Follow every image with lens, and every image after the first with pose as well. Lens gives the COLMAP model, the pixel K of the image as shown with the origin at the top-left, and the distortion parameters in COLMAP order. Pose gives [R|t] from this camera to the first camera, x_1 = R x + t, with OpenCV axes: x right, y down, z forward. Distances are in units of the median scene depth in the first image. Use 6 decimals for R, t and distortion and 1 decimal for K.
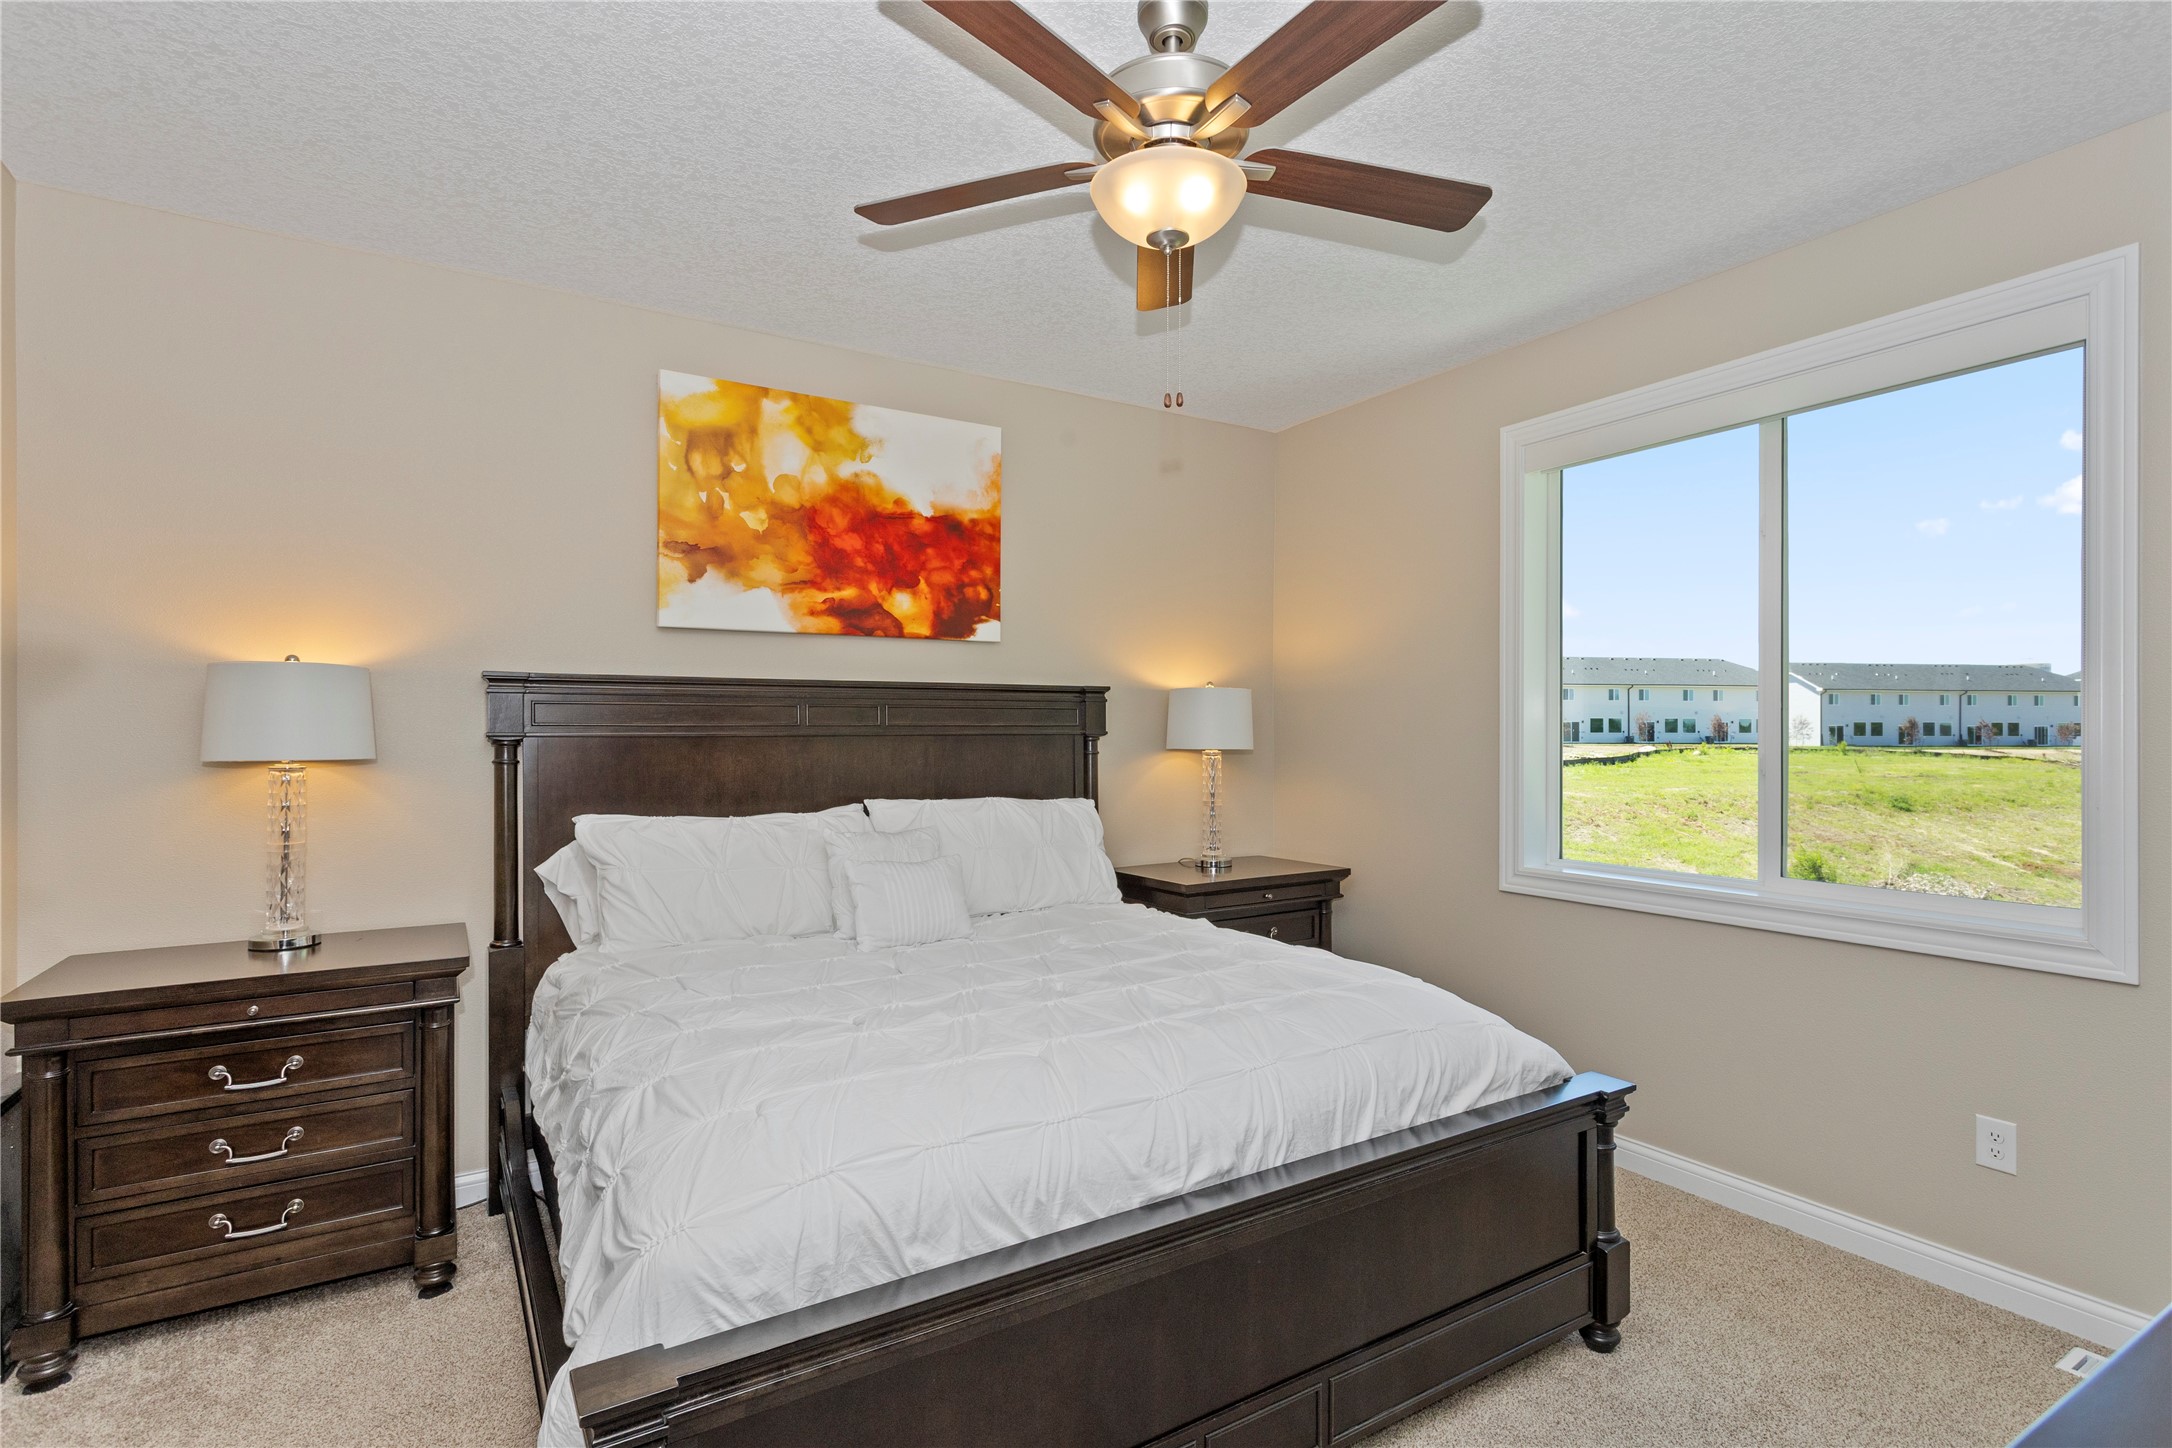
lens RADIAL K [[1035.7, 0, 1094.4], [0, 1035.7, 723.5], [0, 0, 1]] dist [0.001261, 0.000382]
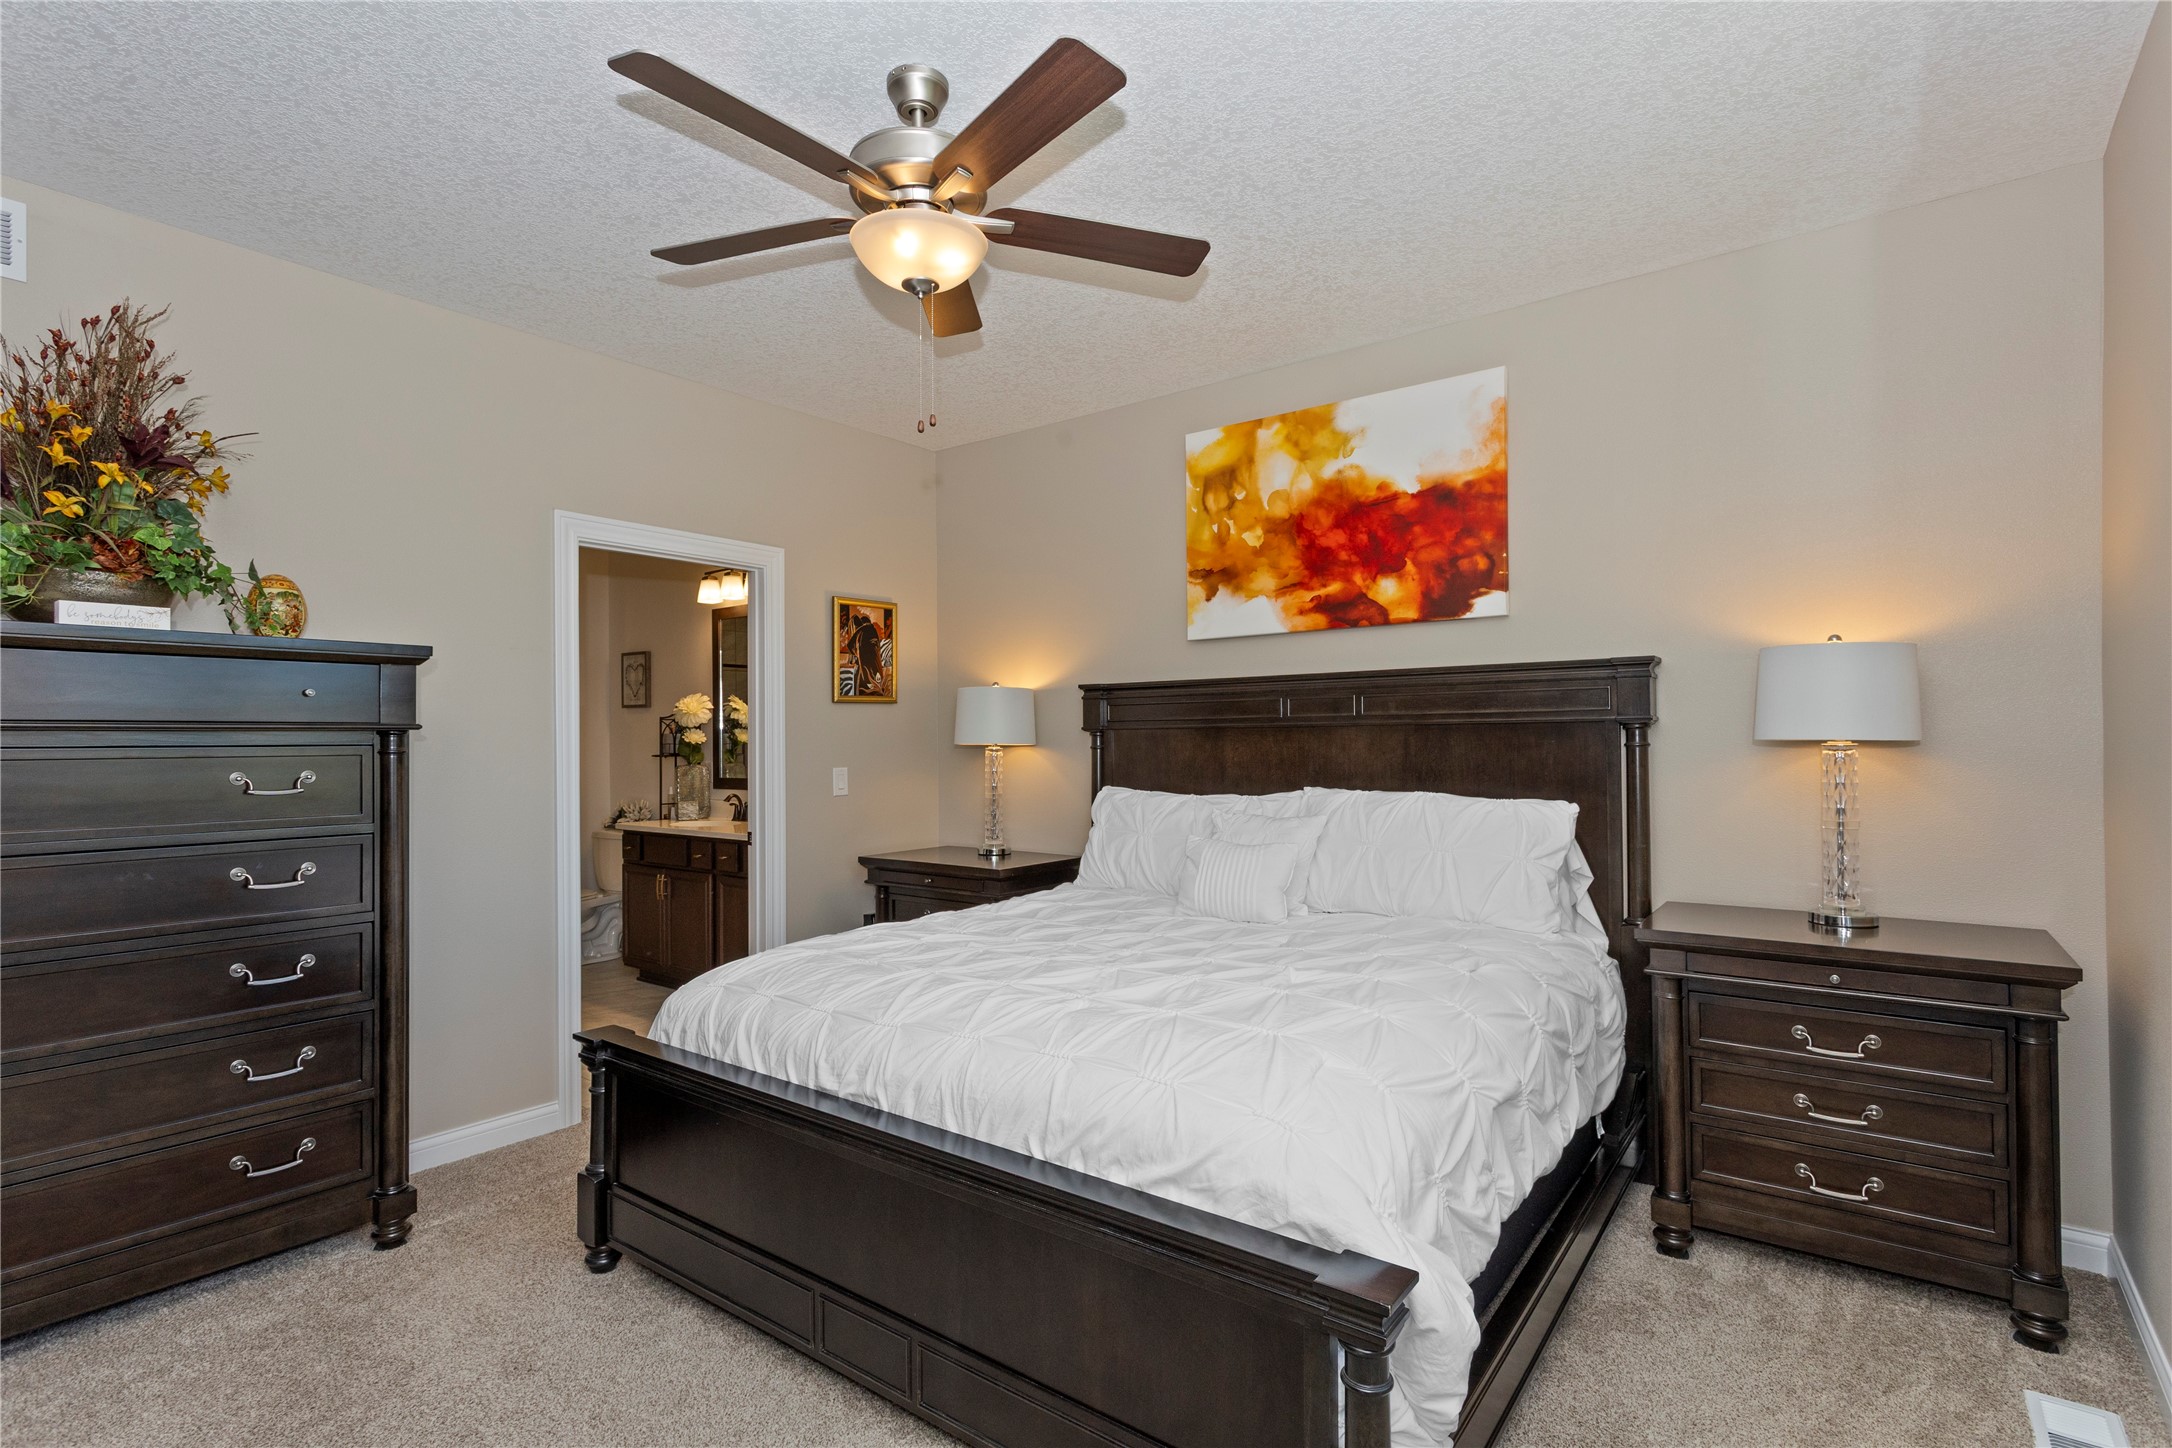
lens RADIAL K [[1035.7, 0, 1094.4], [0, 1035.7, 723.5], [0, 0, 1]] dist [0.001261, 0.000382]
pose [[0.354802, -0.015178, -0.934818, 0.651261], [0.013649, 0.999846, -0.011053, 0.017634], [0.934842, -0.008838, 0.354955, 0.414658]]
